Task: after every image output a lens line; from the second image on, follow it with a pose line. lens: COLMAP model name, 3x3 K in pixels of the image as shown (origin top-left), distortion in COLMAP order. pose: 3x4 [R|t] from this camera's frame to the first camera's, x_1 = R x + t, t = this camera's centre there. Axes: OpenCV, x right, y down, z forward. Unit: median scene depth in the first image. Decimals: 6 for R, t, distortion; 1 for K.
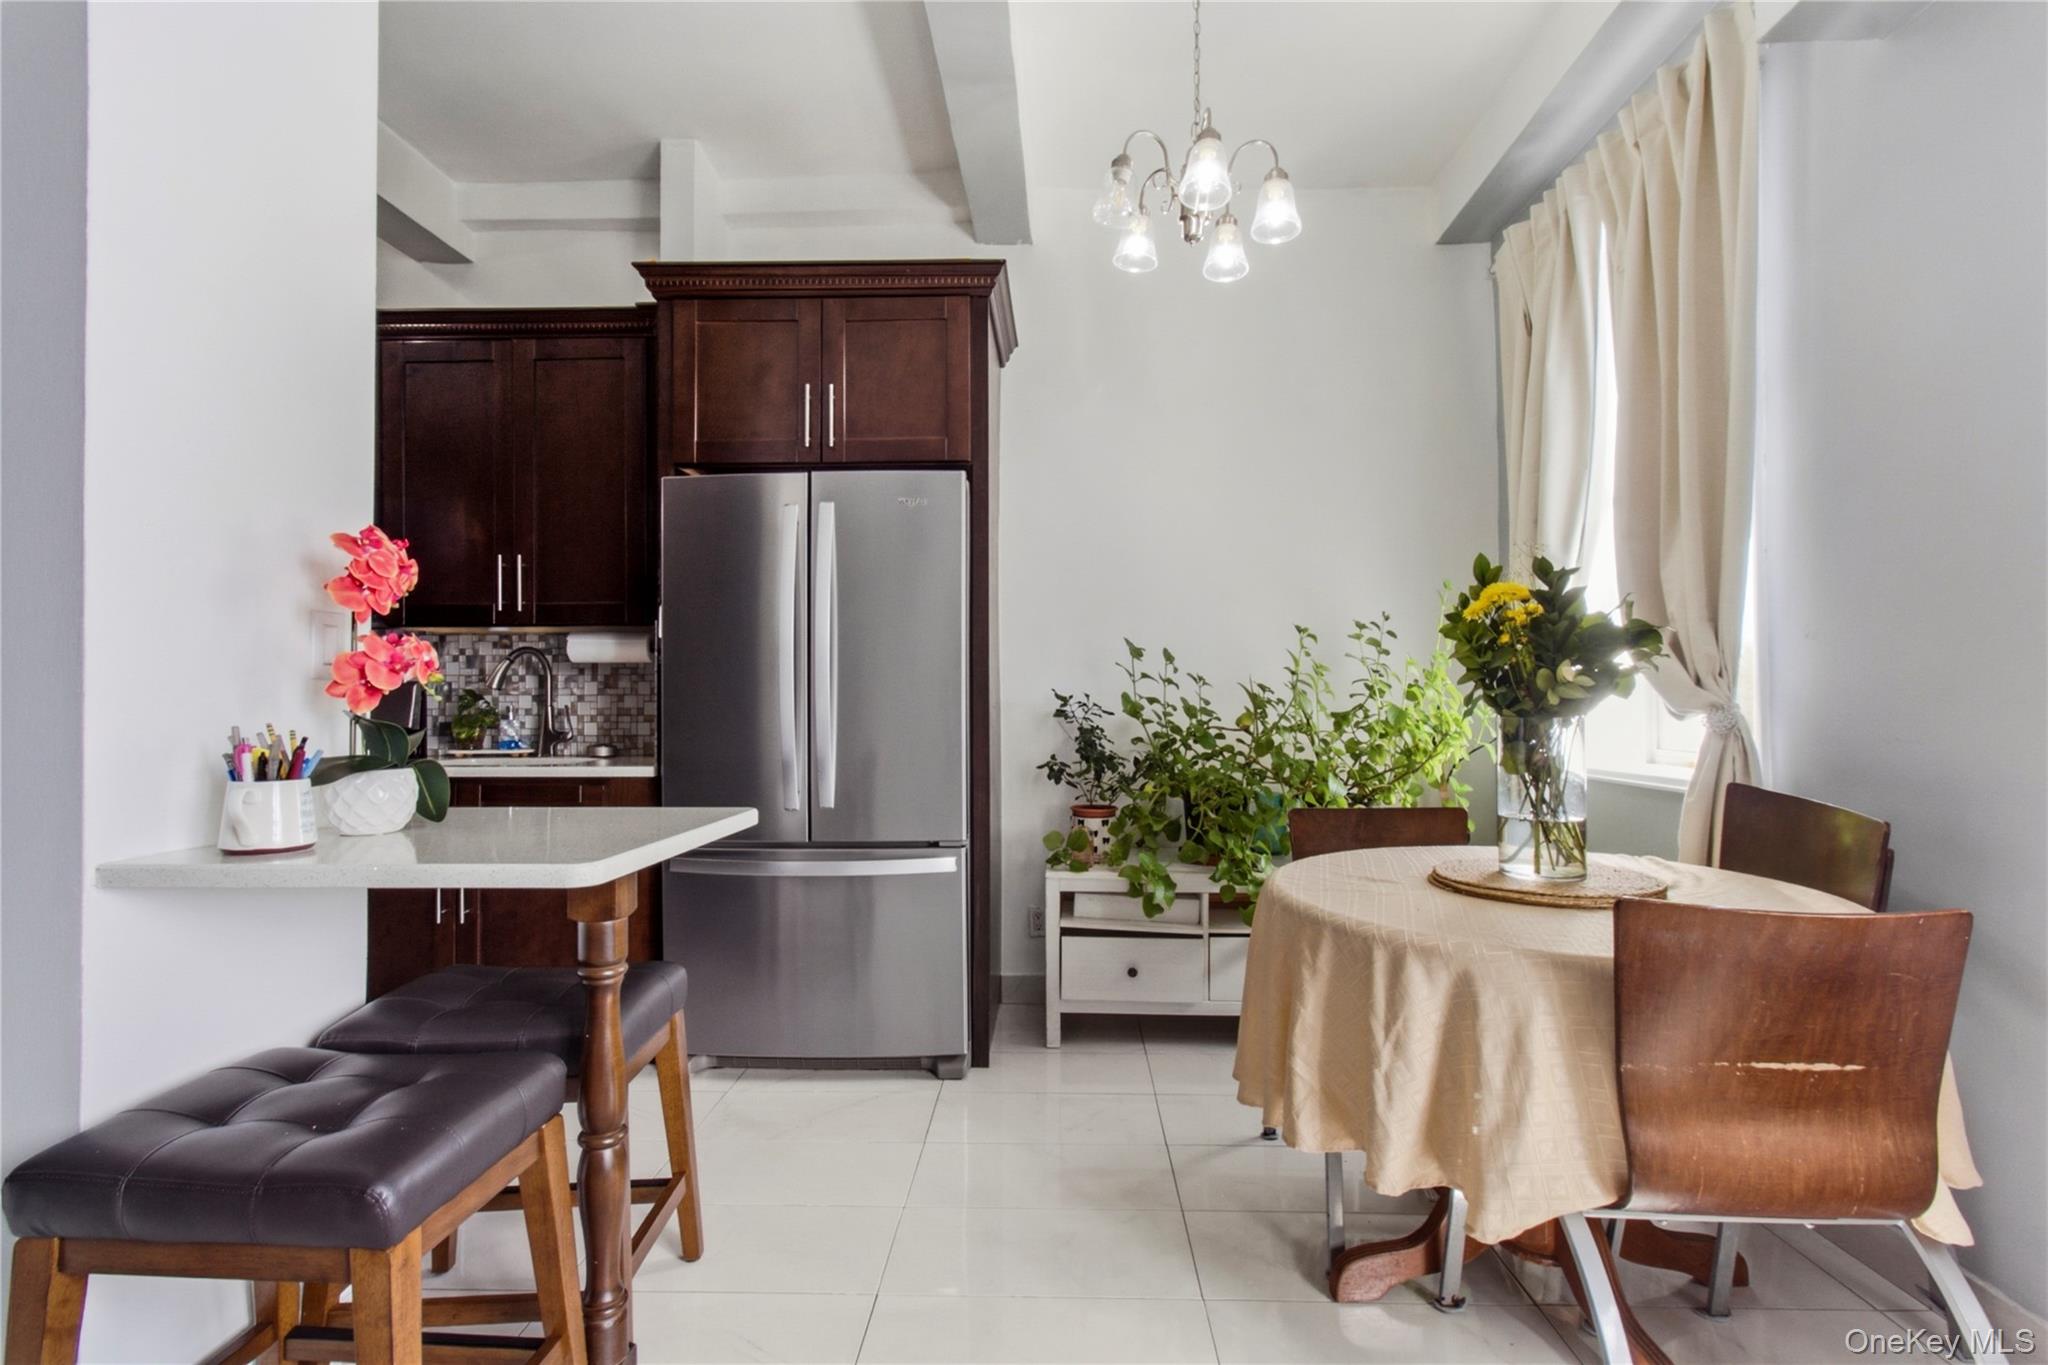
lens RADIAL K [[975.5, 0, 1040.8], [0, 975.5, 701.4], [0, 0, 1]] dist [-0.004274, 0.003601]
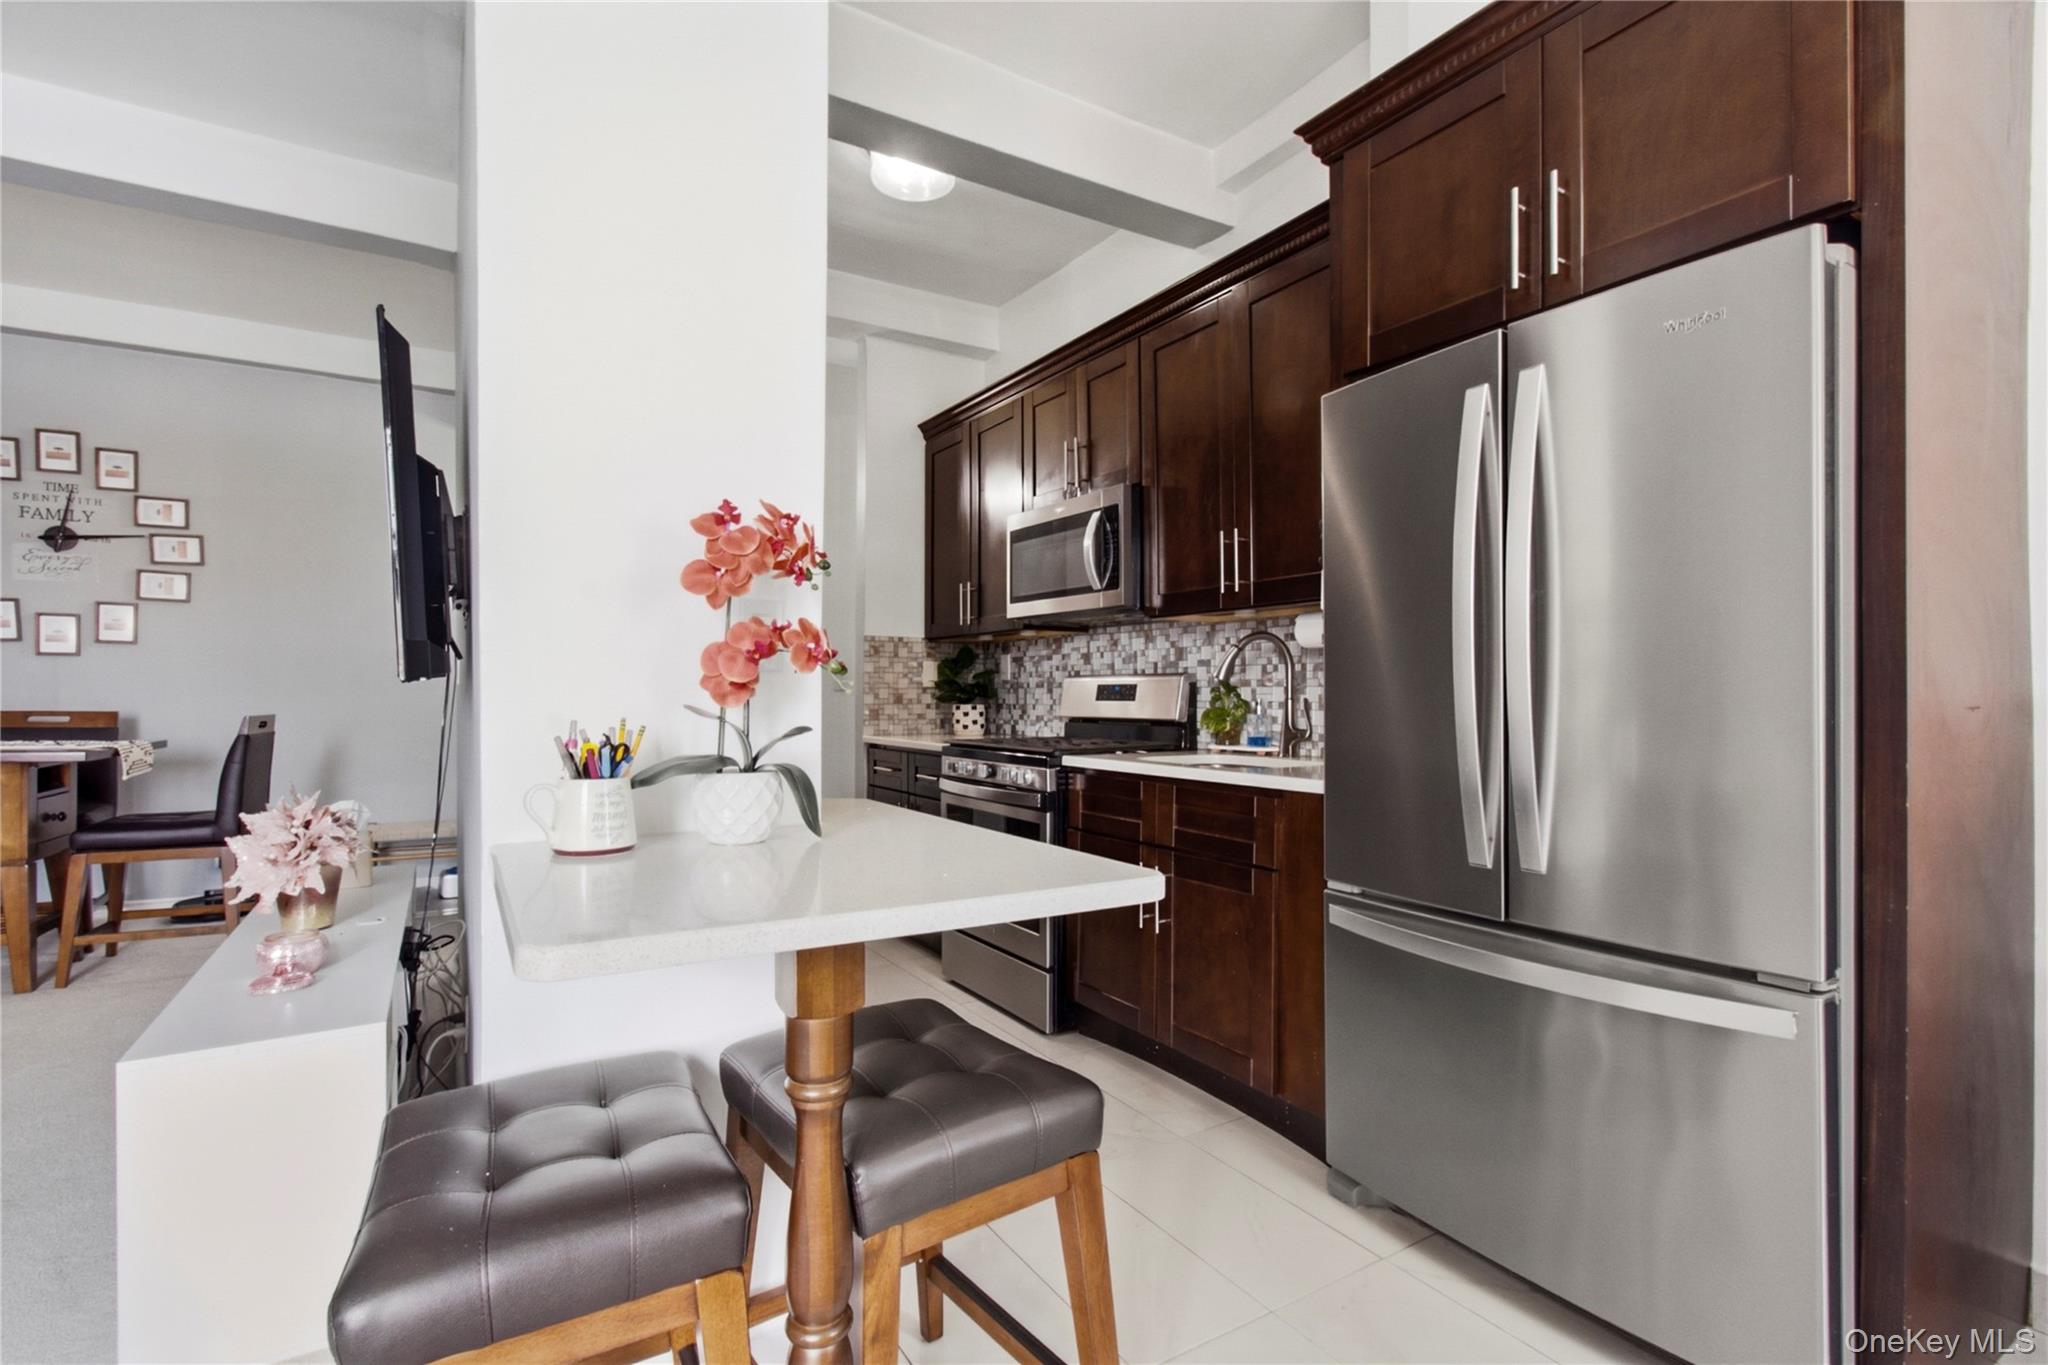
lens RADIAL K [[975.5, 0, 1015.8], [0, 975.5, 682.7], [0, 0, 1]] dist [-0.004274, 0.003601]
pose [[0.541100, -0.008188, -0.840918, 0.098757], [0.000246, 0.999954, -0.009579, -0.001466], [0.840958, 0.004976, 0.541077, 0.349070]]
